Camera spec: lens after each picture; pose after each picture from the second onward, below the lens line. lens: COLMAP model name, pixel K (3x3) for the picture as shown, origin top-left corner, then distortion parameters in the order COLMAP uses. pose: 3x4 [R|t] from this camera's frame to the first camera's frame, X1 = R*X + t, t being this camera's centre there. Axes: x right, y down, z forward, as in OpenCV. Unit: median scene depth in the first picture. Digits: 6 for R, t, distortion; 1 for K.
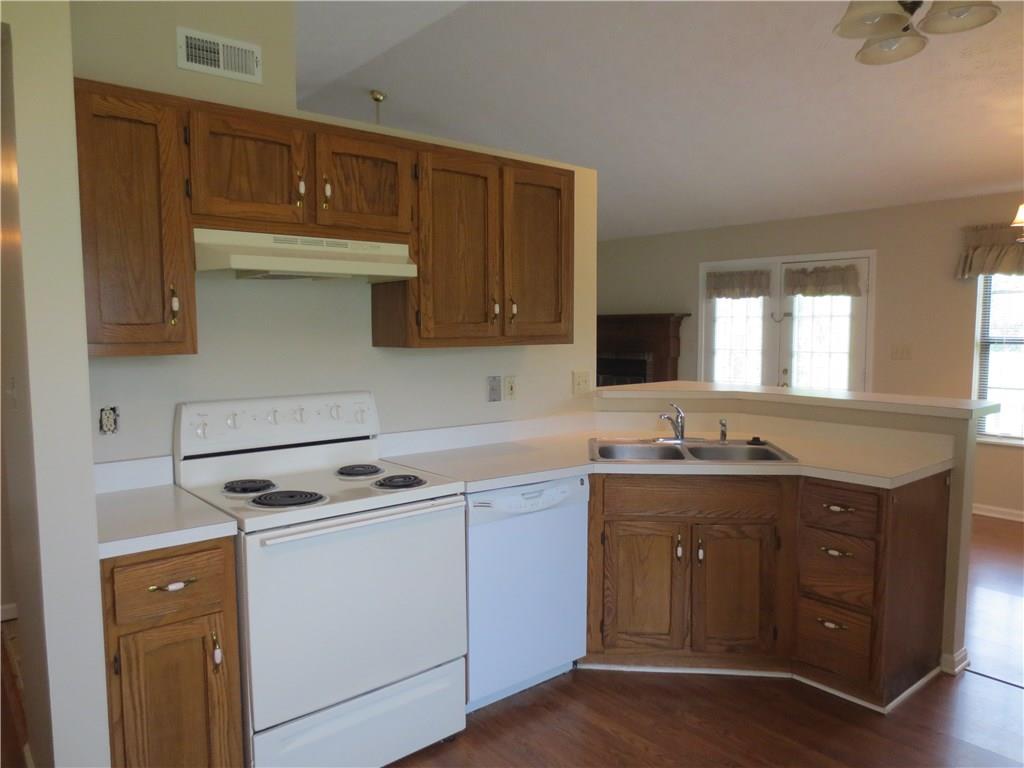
lens RADIAL K [[718.4, 0, 512.8], [0, 718.4, 386.5], [0, 0, 1]] dist [-0.038004, 0.015343]
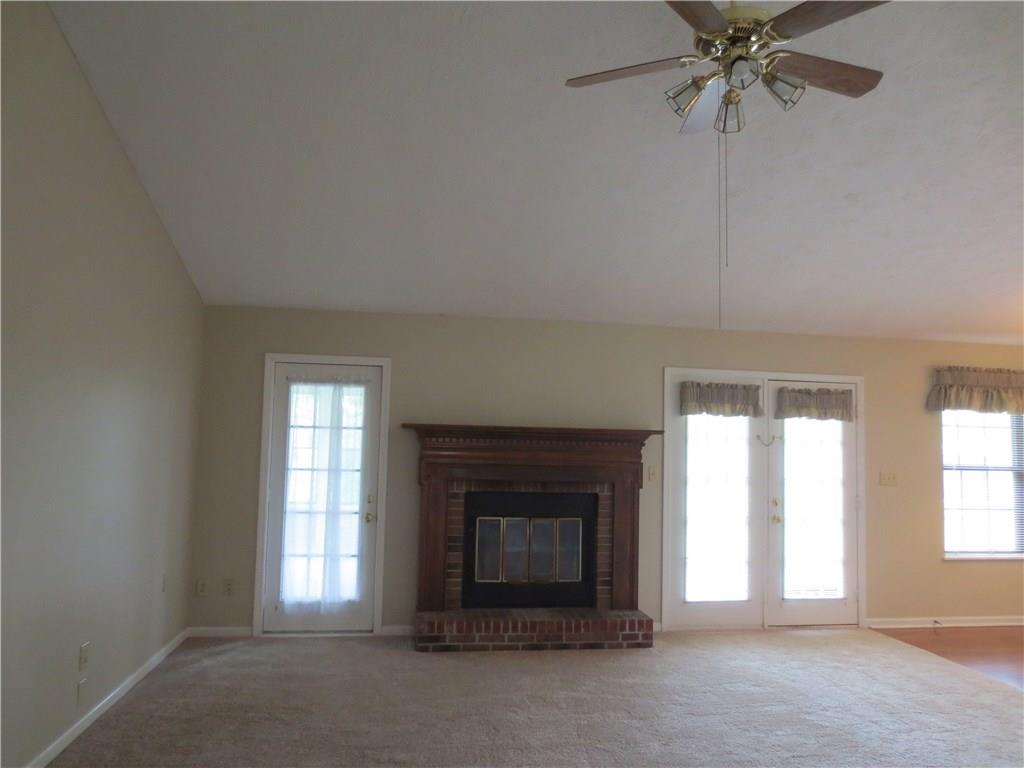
lens RADIAL K [[755.7, 0, 513.1], [0, 755.7, 380.9], [0, 0, 1]] dist [-0.016141, -0.008809]
pose [[0.511334, 0.080370, 0.855616, -0.619175], [0.042409, 0.992044, -0.118529, -0.075989], [-0.858335, 0.096894, 0.503858, 0.833458]]
